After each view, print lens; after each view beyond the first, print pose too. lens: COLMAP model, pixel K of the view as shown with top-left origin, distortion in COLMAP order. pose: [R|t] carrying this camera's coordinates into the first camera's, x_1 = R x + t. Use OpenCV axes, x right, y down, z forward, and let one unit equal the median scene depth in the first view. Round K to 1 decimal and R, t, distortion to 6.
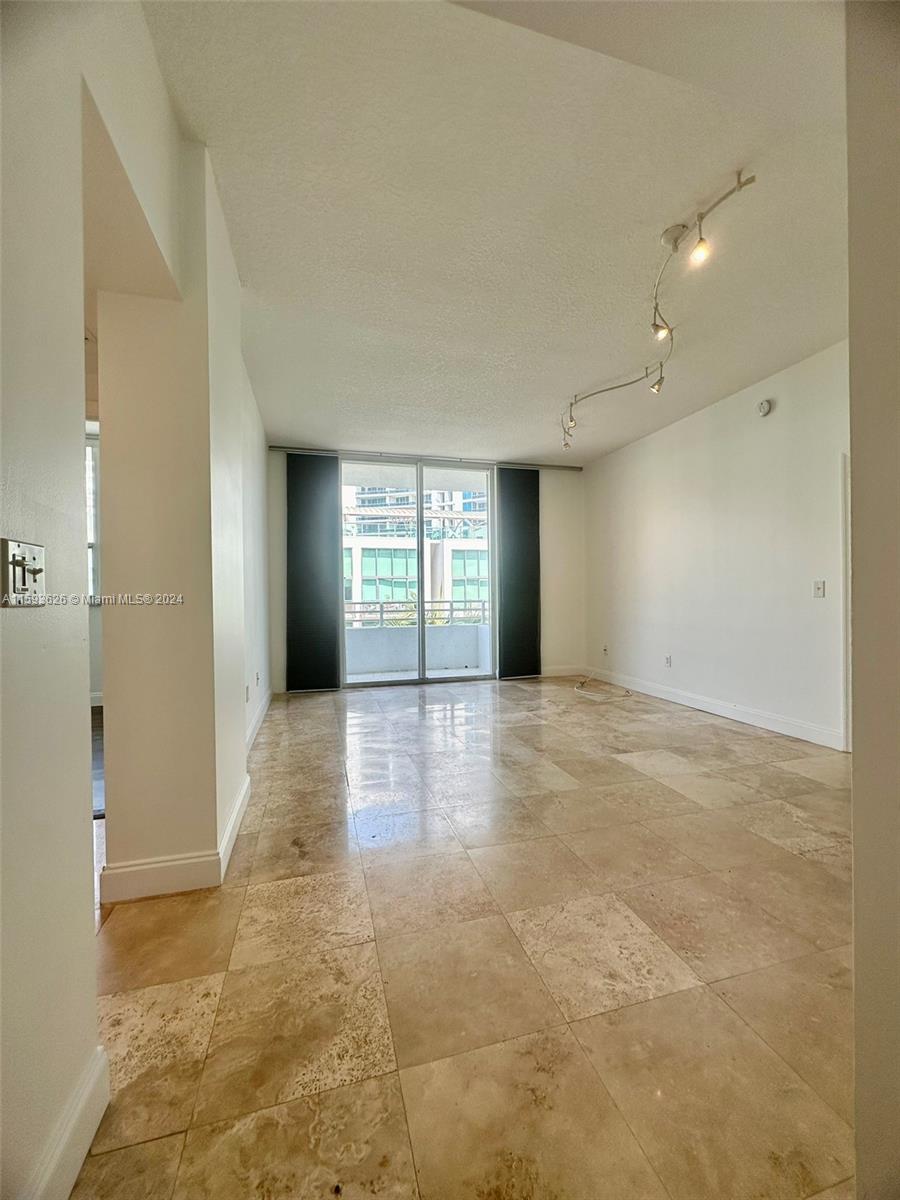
lens RADIAL K [[477.9, 0, 448.7], [0, 477.9, 598.3], [0, 0, 1]] dist [-0.003066, 0.000354]
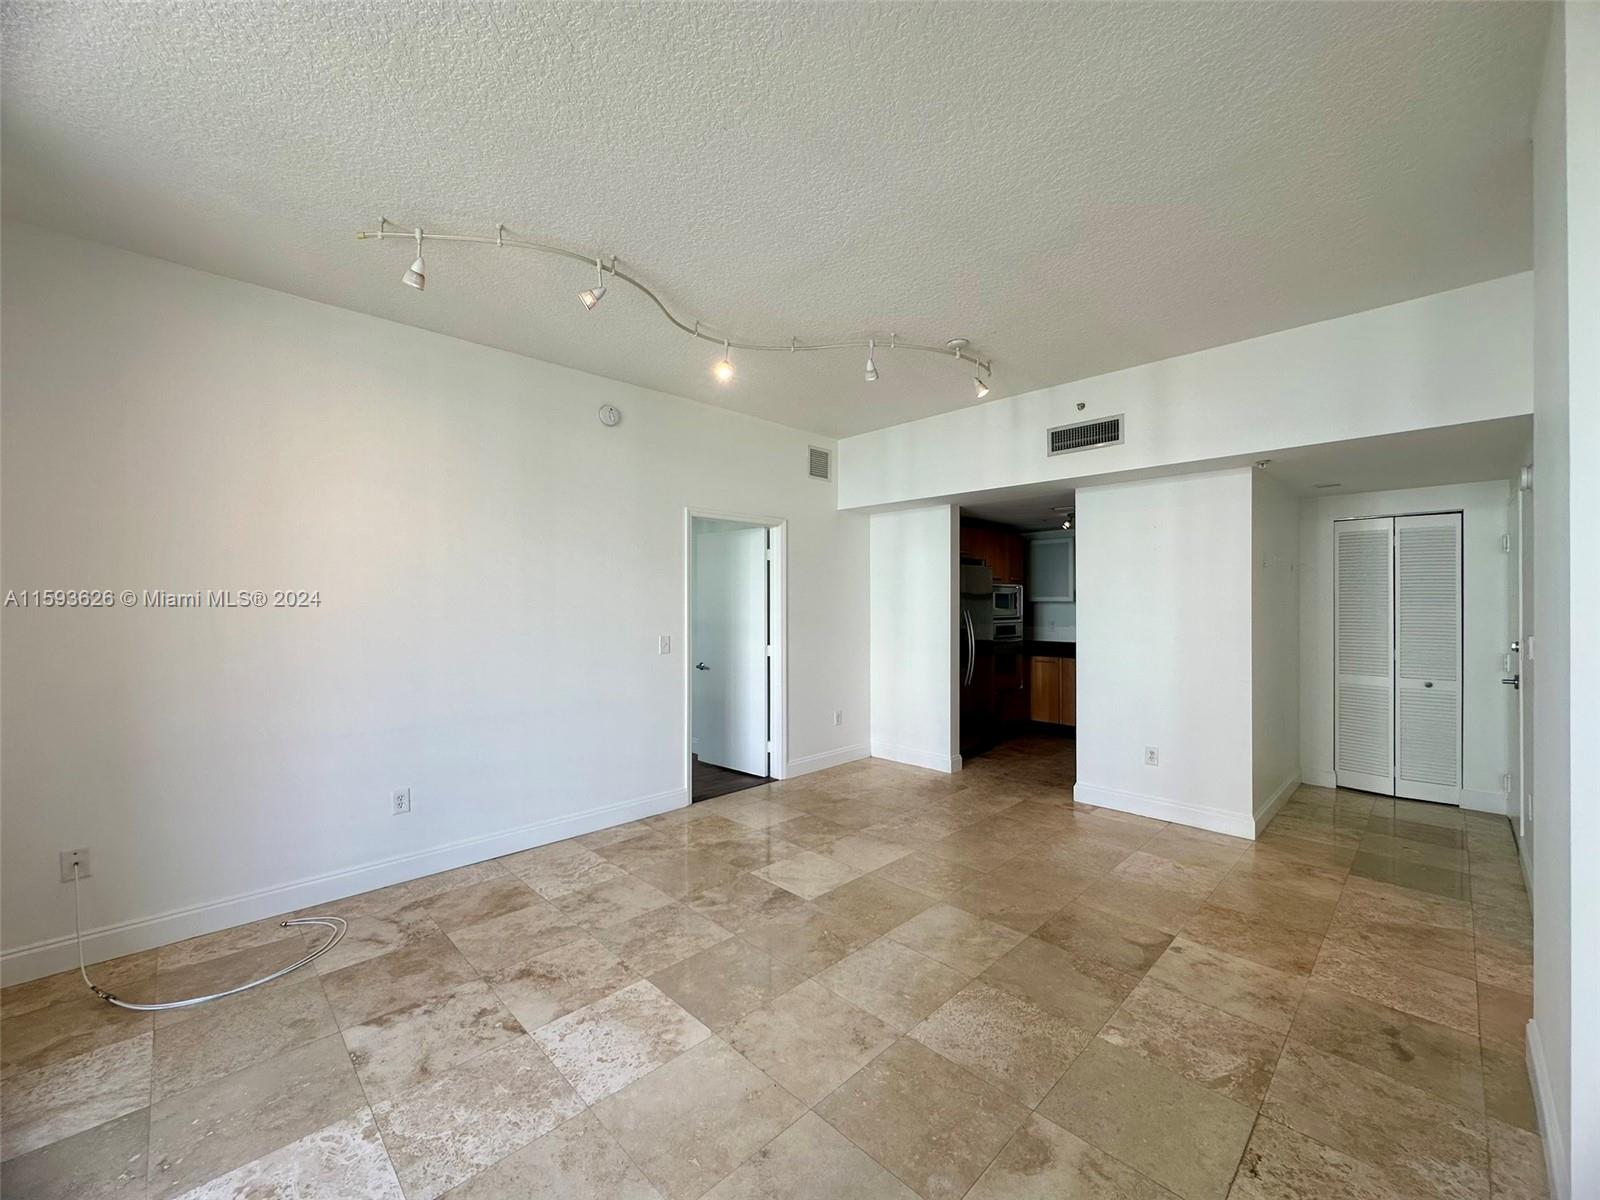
lens RADIAL K [[637.2, 0, 800.0], [0, 637.2, 600.0], [0, 0, 1]] dist [-0.003066, 0.000354]
pose [[-0.479952, 0.014739, 0.877171, -0.416208], [0.011623, 0.999878, -0.010441, -0.085319], [-0.877218, 0.005184, -0.480064, 1.281192]]
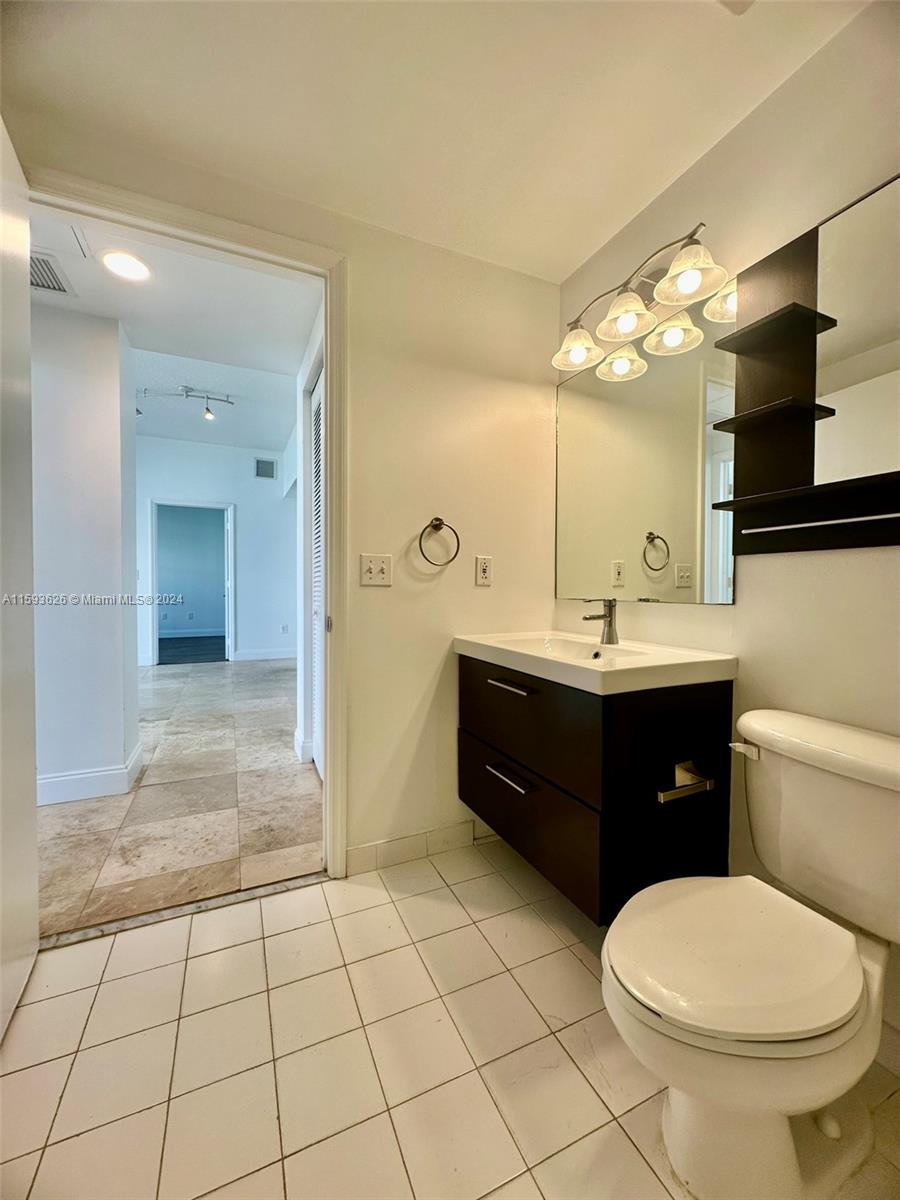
lens RADIAL K [[477.9, 0, 448.7], [0, 477.9, 598.3], [0, 0, 1]] dist [-0.003066, 0.000354]
pose [[-0.155142, -0.011060, 0.987830, -1.003518], [0.005600, 0.999911, 0.012075, 0.044760], [-0.987876, 0.007405, -0.155066, 0.154747]]
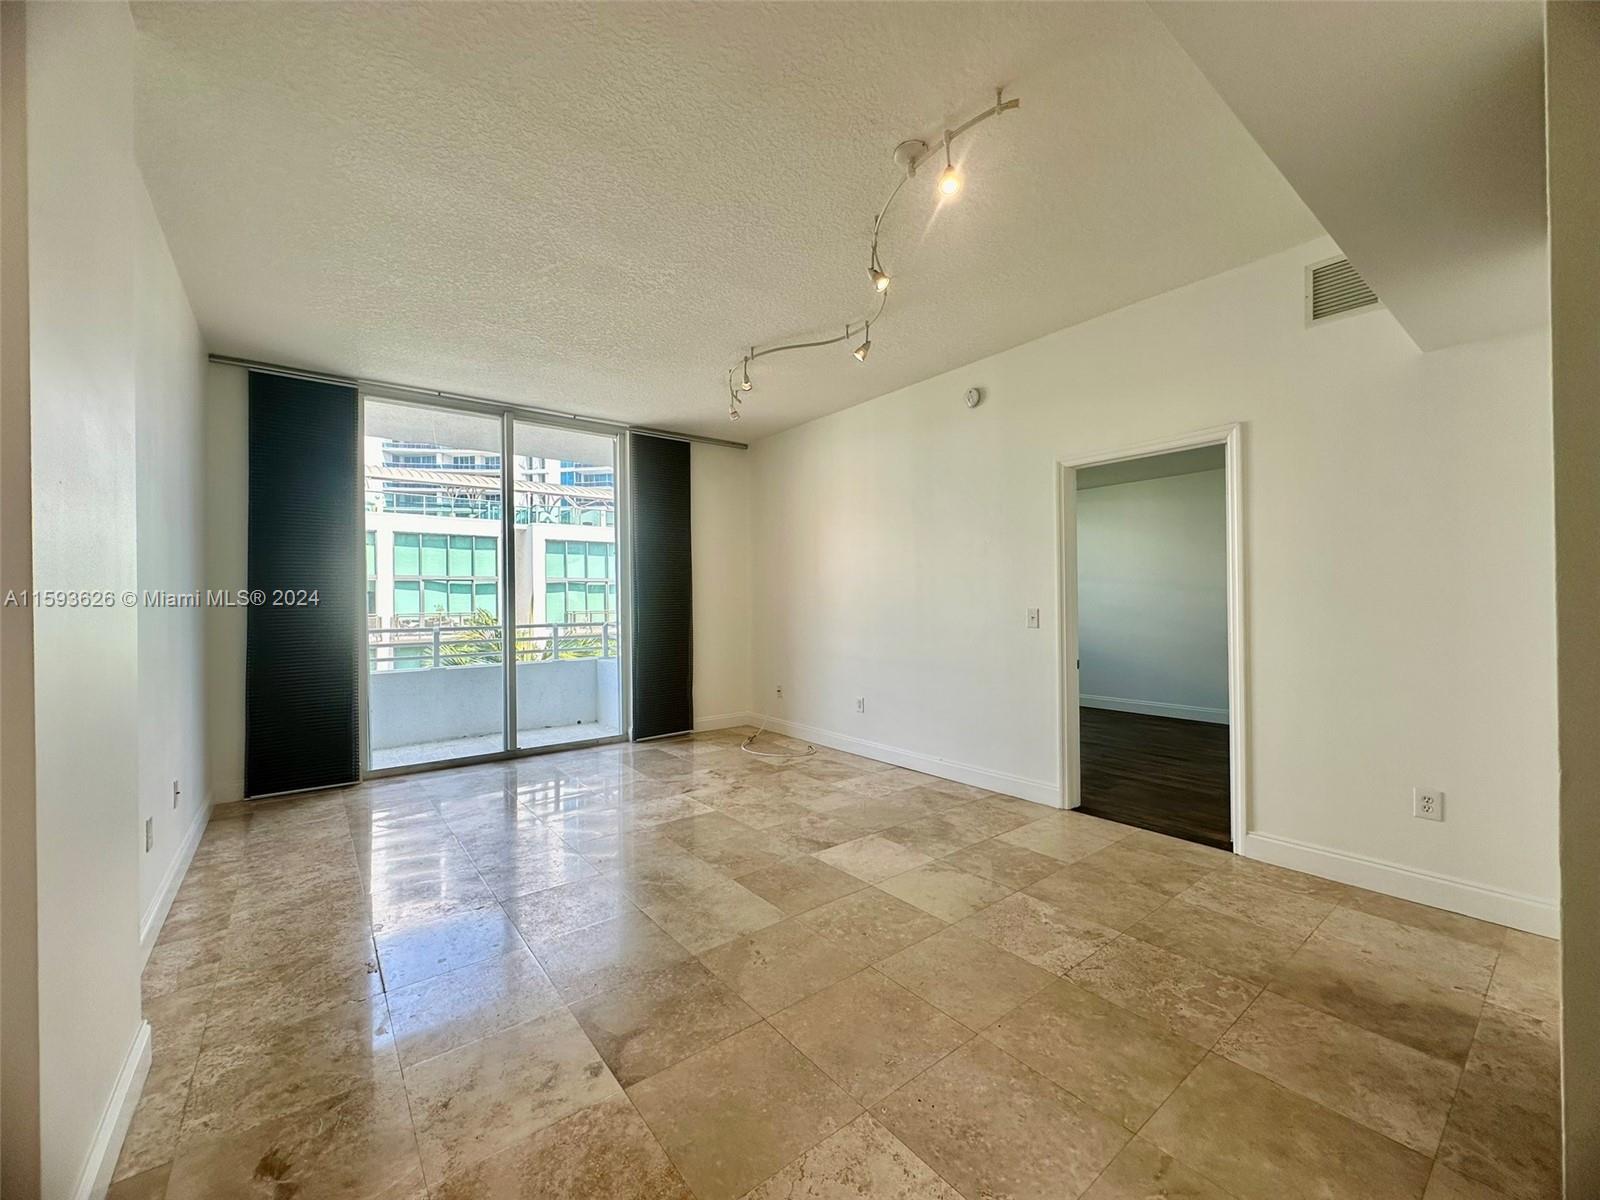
lens RADIAL K [[637.2, 0, 800.0], [0, 637.2, 600.0], [0, 0, 1]] dist [-0.003066, 0.000354]
pose [[0.925092, 0.001790, 0.379739, -0.035491], [0.002705, 0.999932, -0.011301, -0.037944], [-0.379734, 0.011482, 0.925024, 0.102490]]
